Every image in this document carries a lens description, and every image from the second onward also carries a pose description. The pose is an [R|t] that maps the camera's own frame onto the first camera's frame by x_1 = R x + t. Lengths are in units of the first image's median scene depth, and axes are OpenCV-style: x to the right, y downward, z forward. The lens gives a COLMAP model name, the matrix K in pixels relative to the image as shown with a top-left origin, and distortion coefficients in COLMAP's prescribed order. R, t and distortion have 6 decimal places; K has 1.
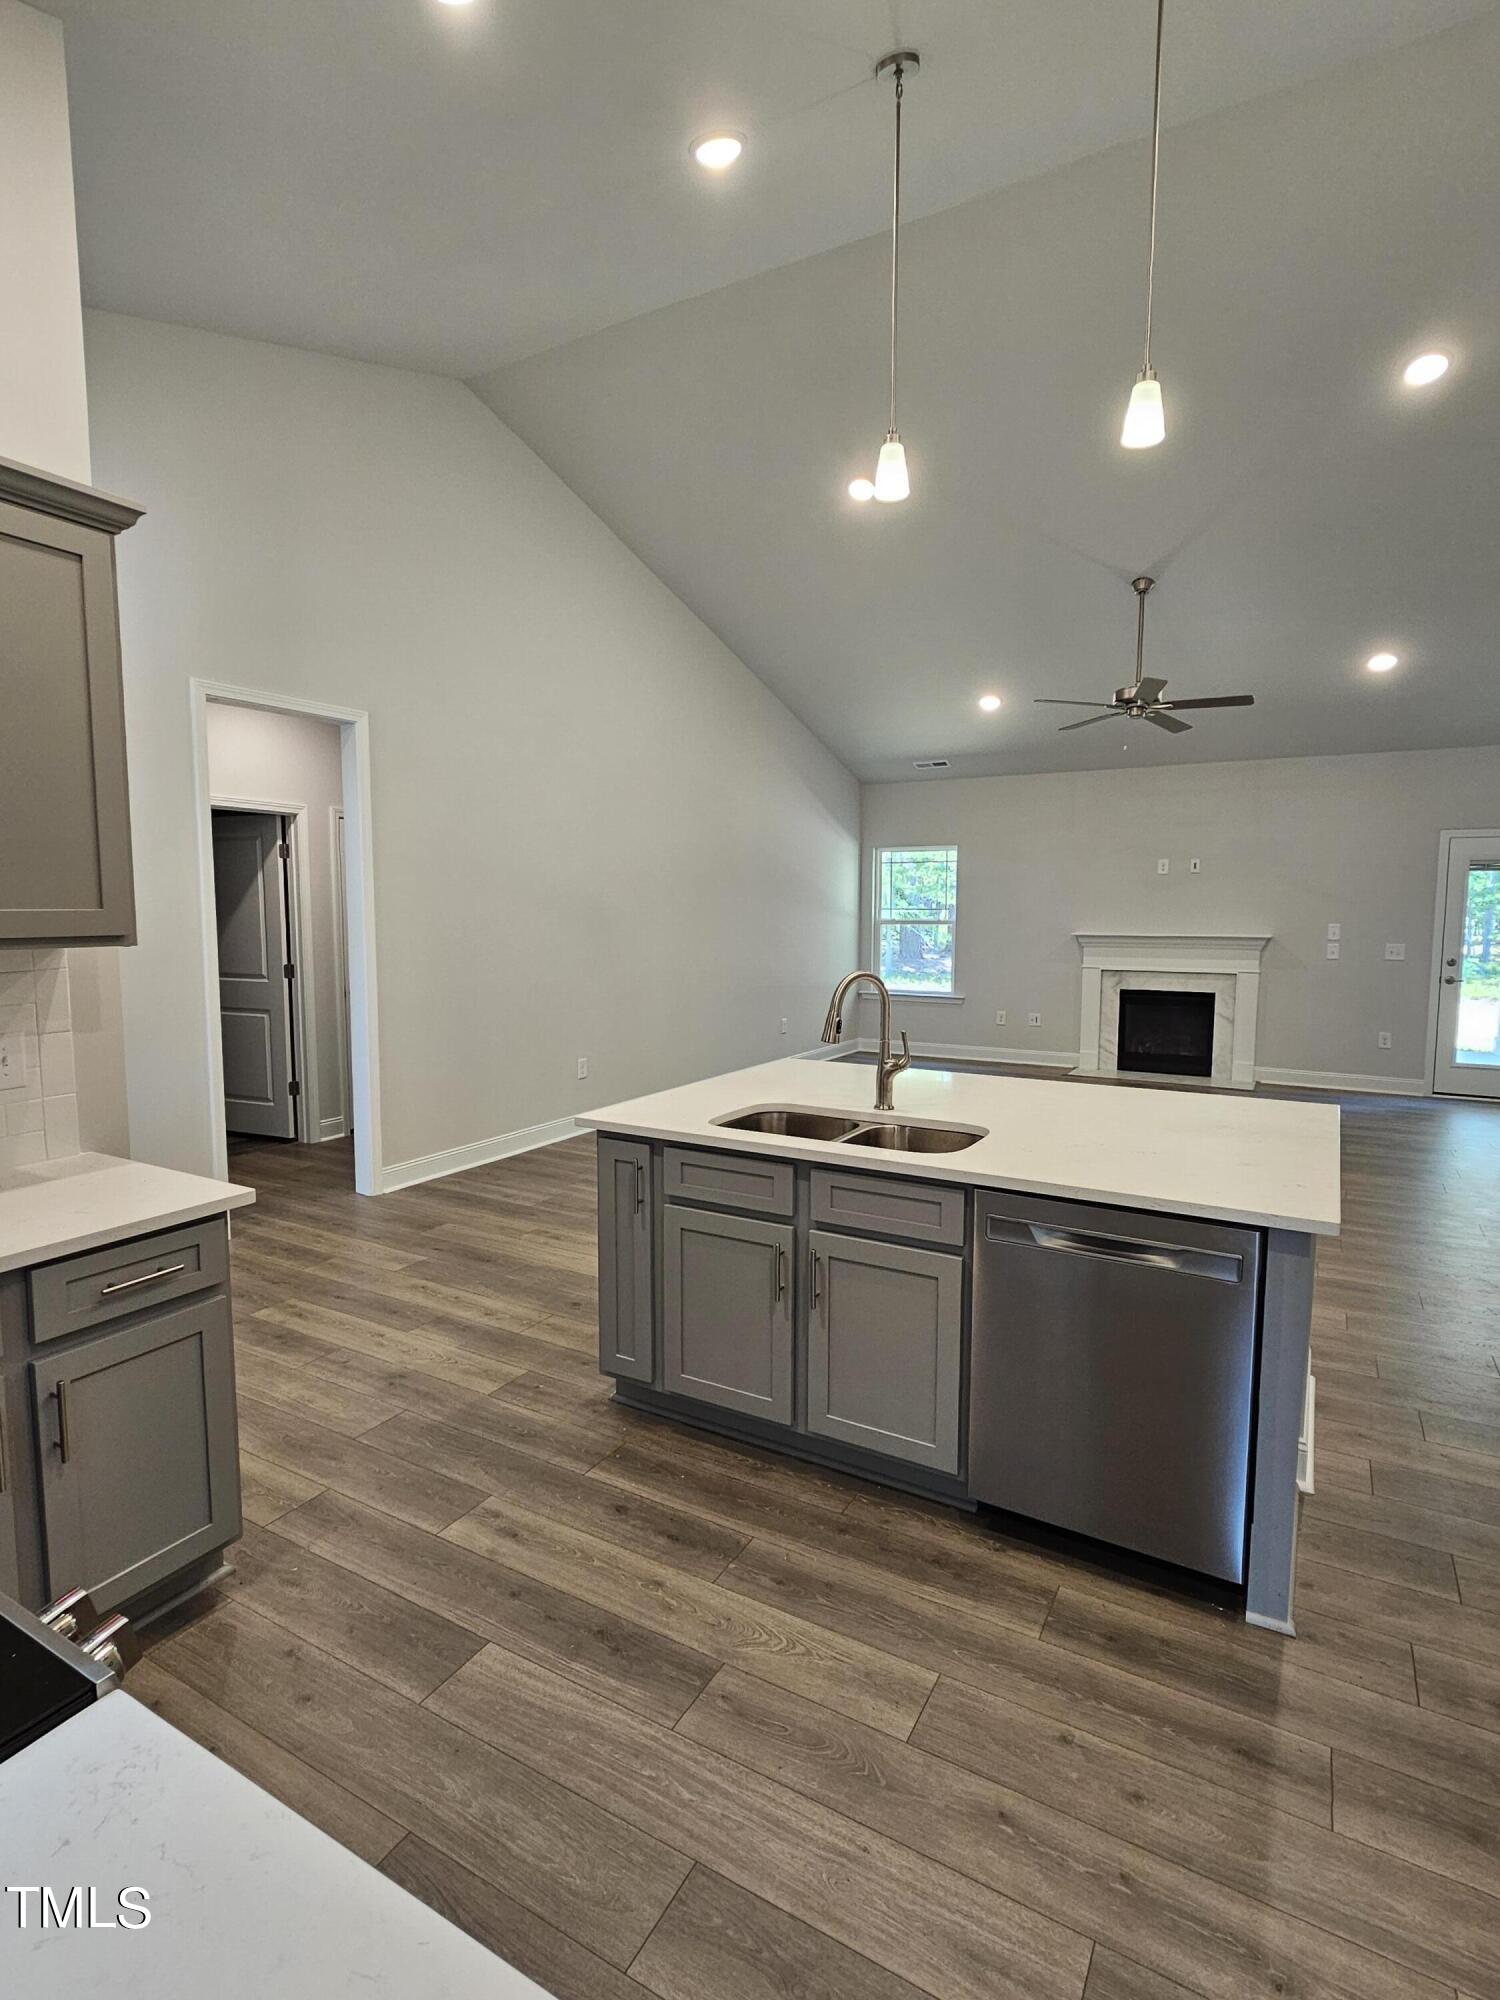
lens RADIAL K [[1003.5, 0, 746.1], [0, 1003.5, 1001.3], [0, 0, 1]] dist [-0.000193, 0.005006]
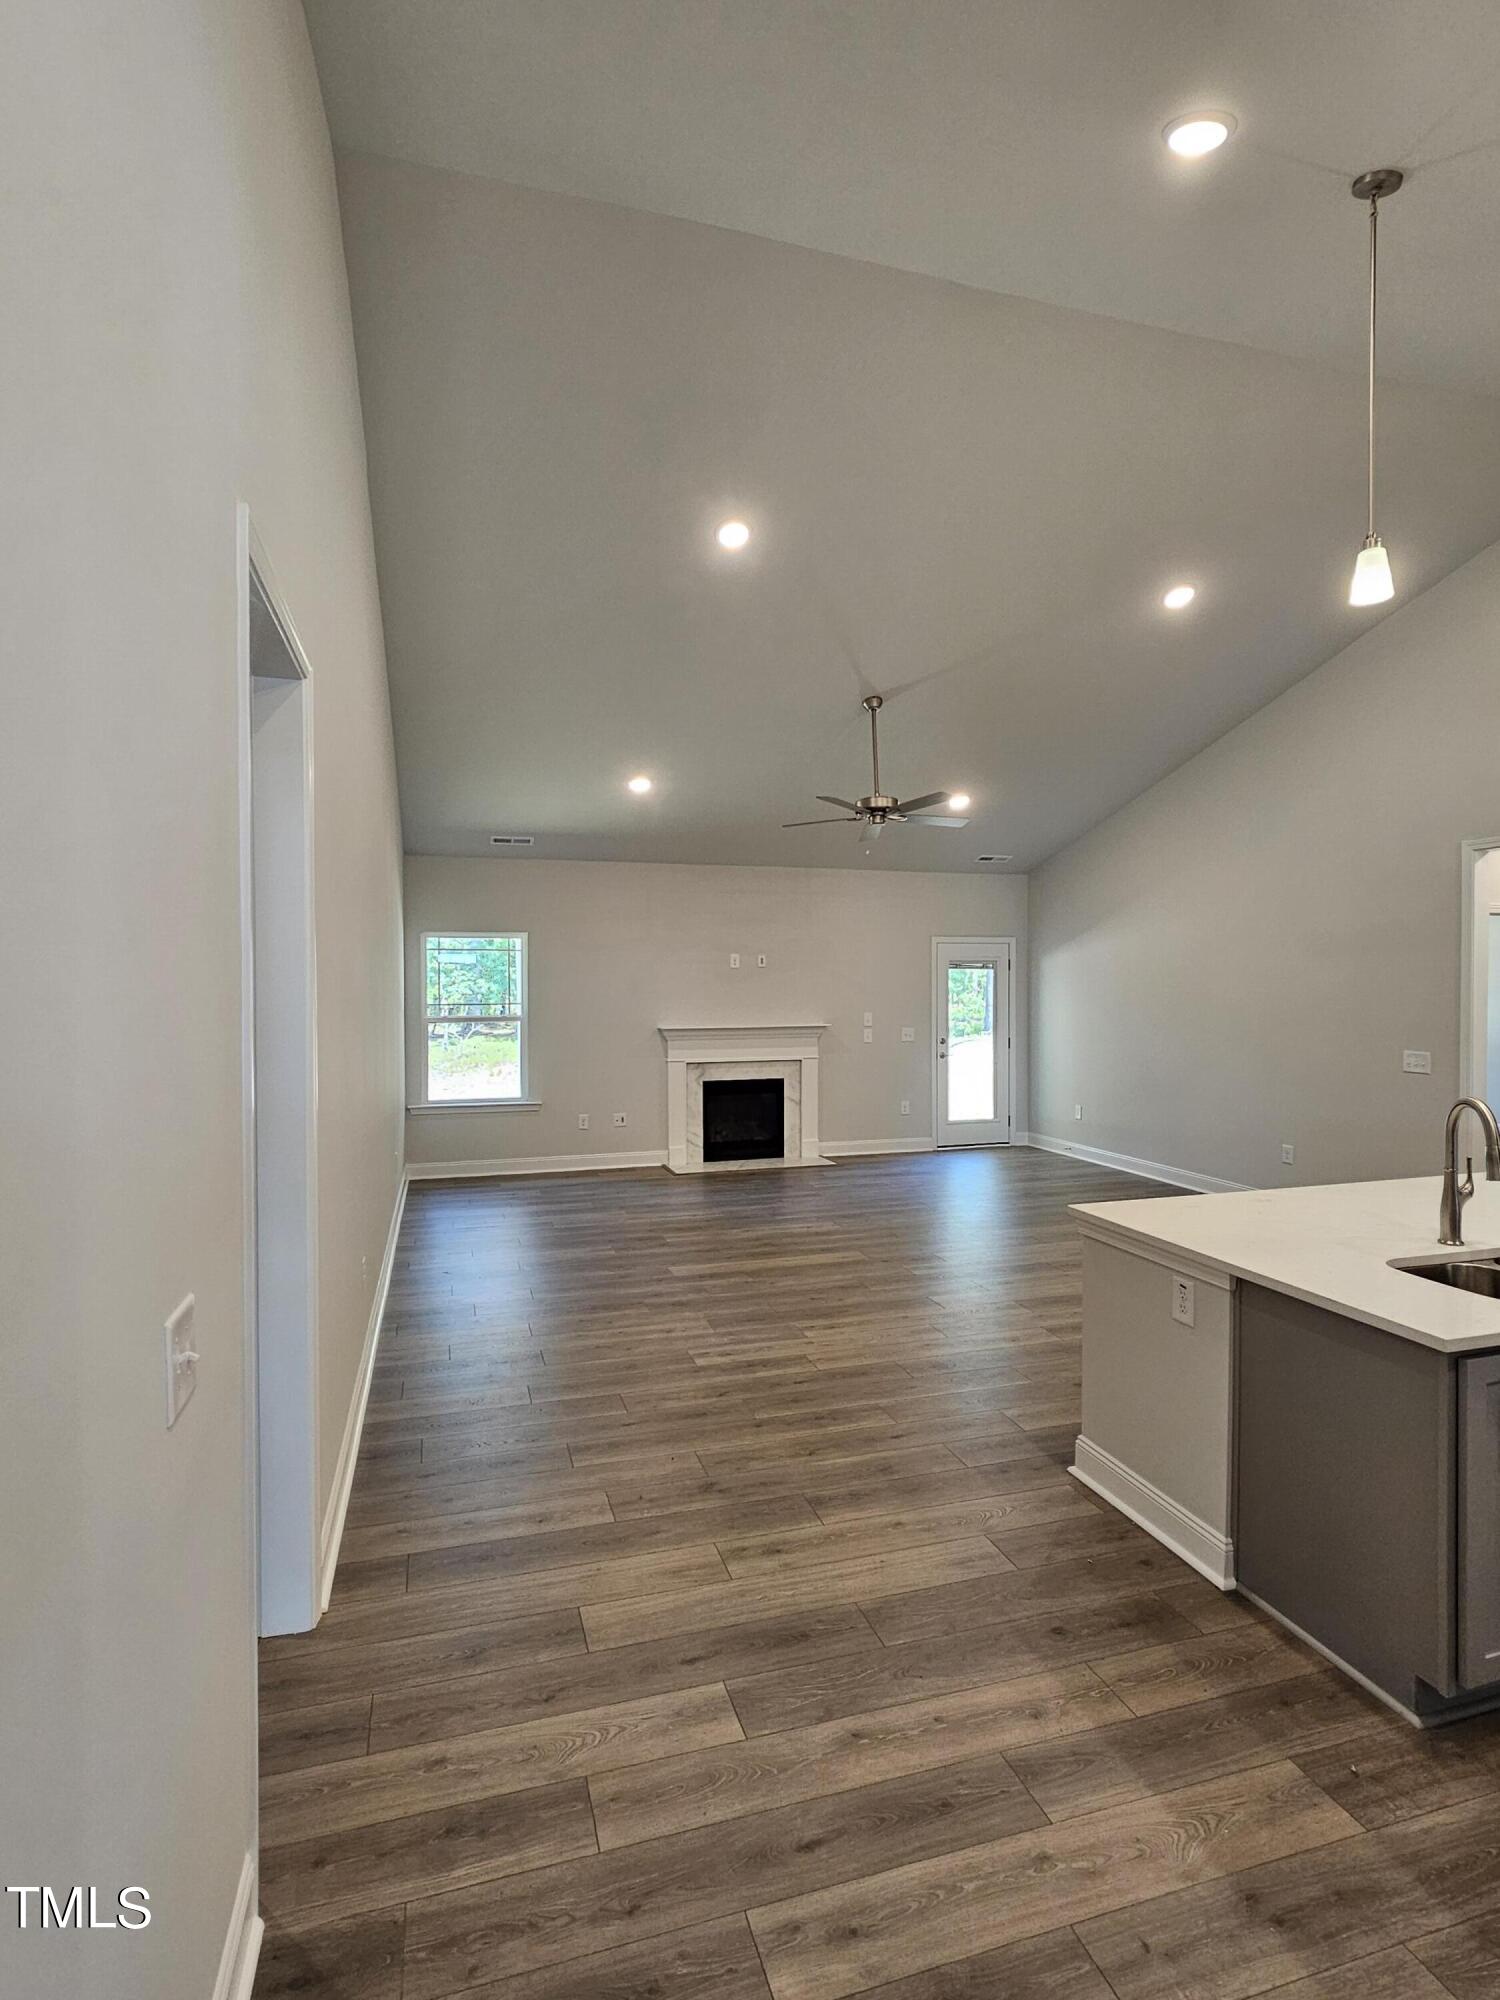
lens RADIAL K [[1003.5, 0, 746.1], [0, 1003.5, 1001.3], [0, 0, 1]] dist [-0.000193, 0.005006]
pose [[0.682065, -0.016646, 0.731102, -0.381533], [0.074438, 0.996128, -0.046766, -0.047672], [-0.727493, 0.086319, 0.680663, 0.318115]]
